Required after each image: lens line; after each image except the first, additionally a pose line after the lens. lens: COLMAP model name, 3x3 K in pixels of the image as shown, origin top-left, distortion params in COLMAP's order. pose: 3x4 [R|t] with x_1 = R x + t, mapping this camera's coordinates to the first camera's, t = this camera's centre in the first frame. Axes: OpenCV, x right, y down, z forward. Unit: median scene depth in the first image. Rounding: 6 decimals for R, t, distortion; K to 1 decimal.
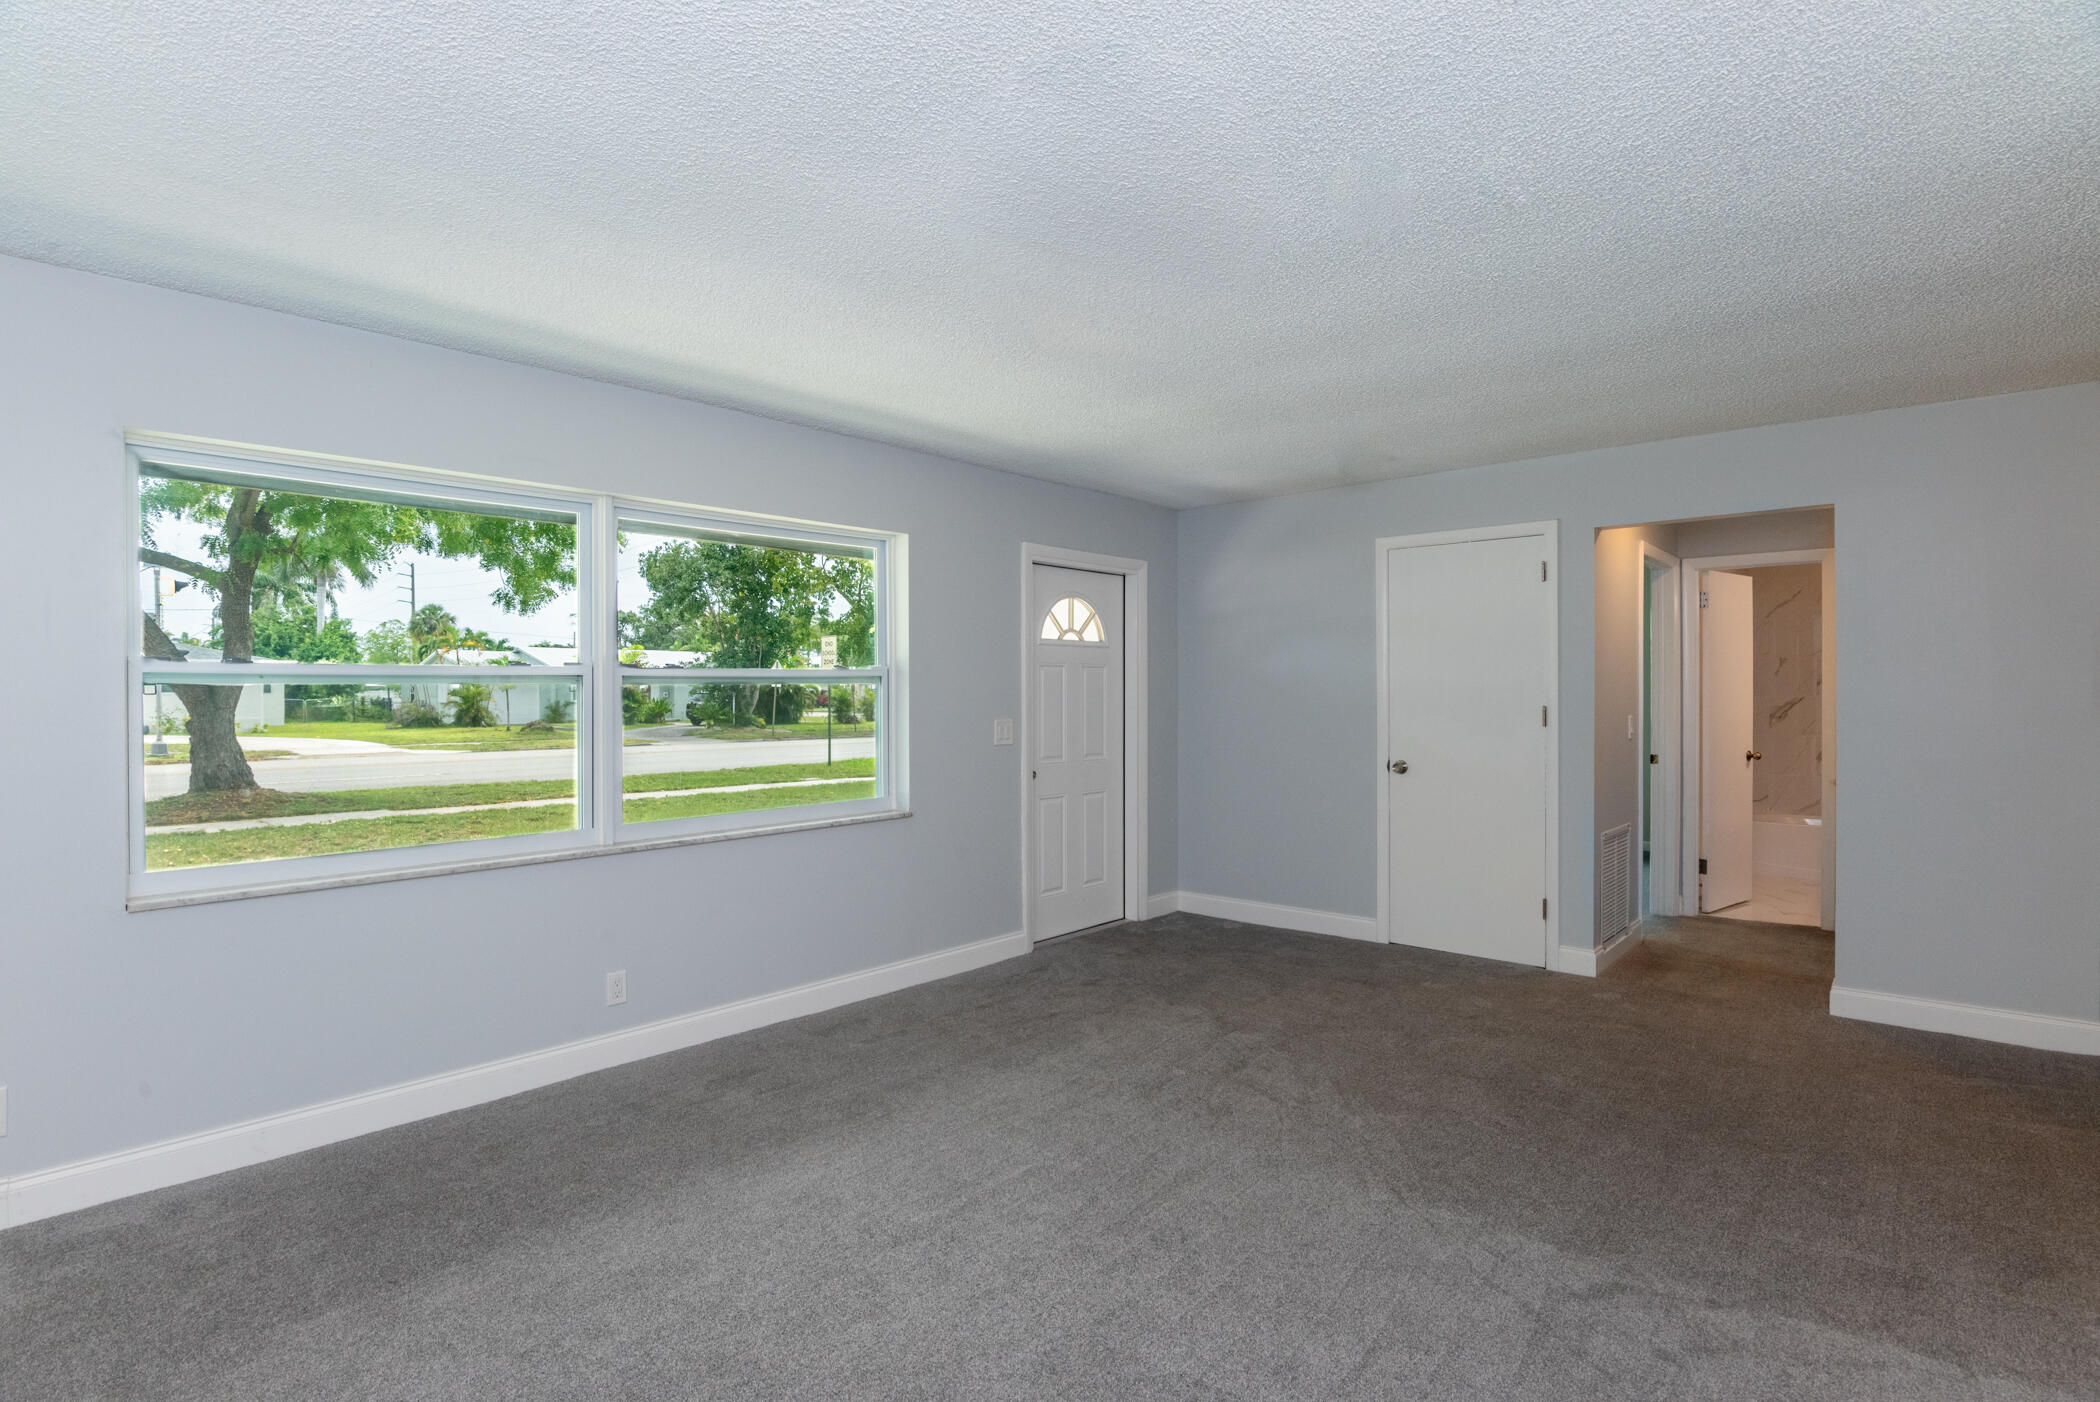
lens RADIAL K [[1058.3, 0, 1050.0], [0, 1058.3, 701.0], [0, 0, 1]] dist [0.001832, 0.000365]
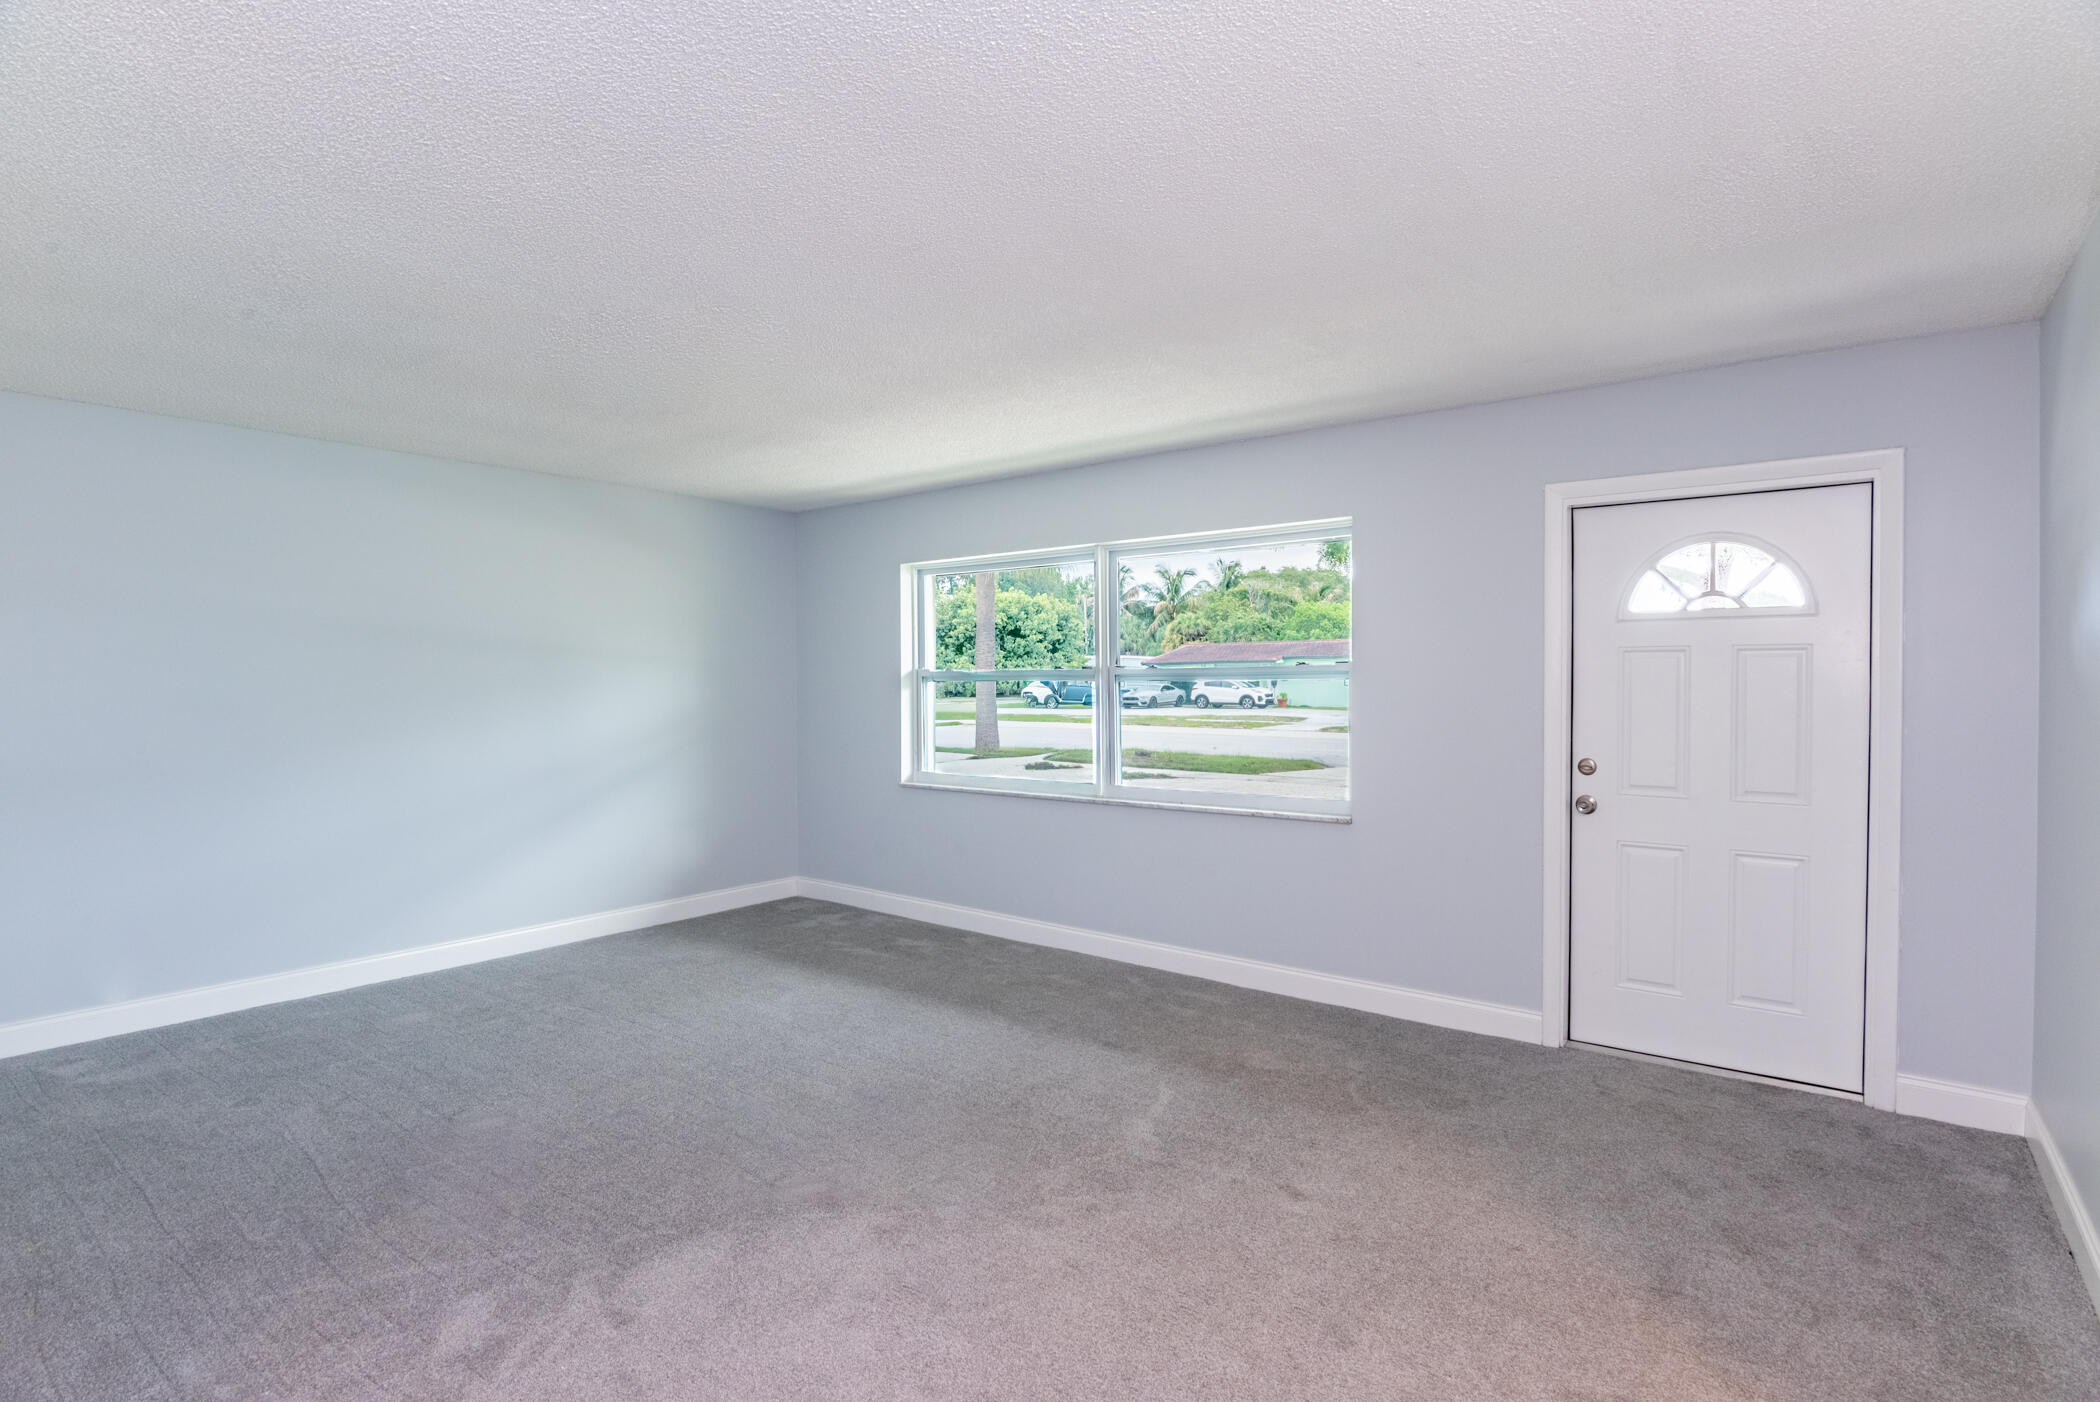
lens RADIAL K [[1032.7, 0, 1050.0], [0, 1032.7, 701.0], [0, 0, 1]] dist [-0.001049, -0.000186]
pose [[0.083697, 0.019234, -0.996306, 0.721640], [-0.012913, 0.999751, 0.018216, -0.009822], [0.996408, 0.011340, 0.083925, 0.657851]]
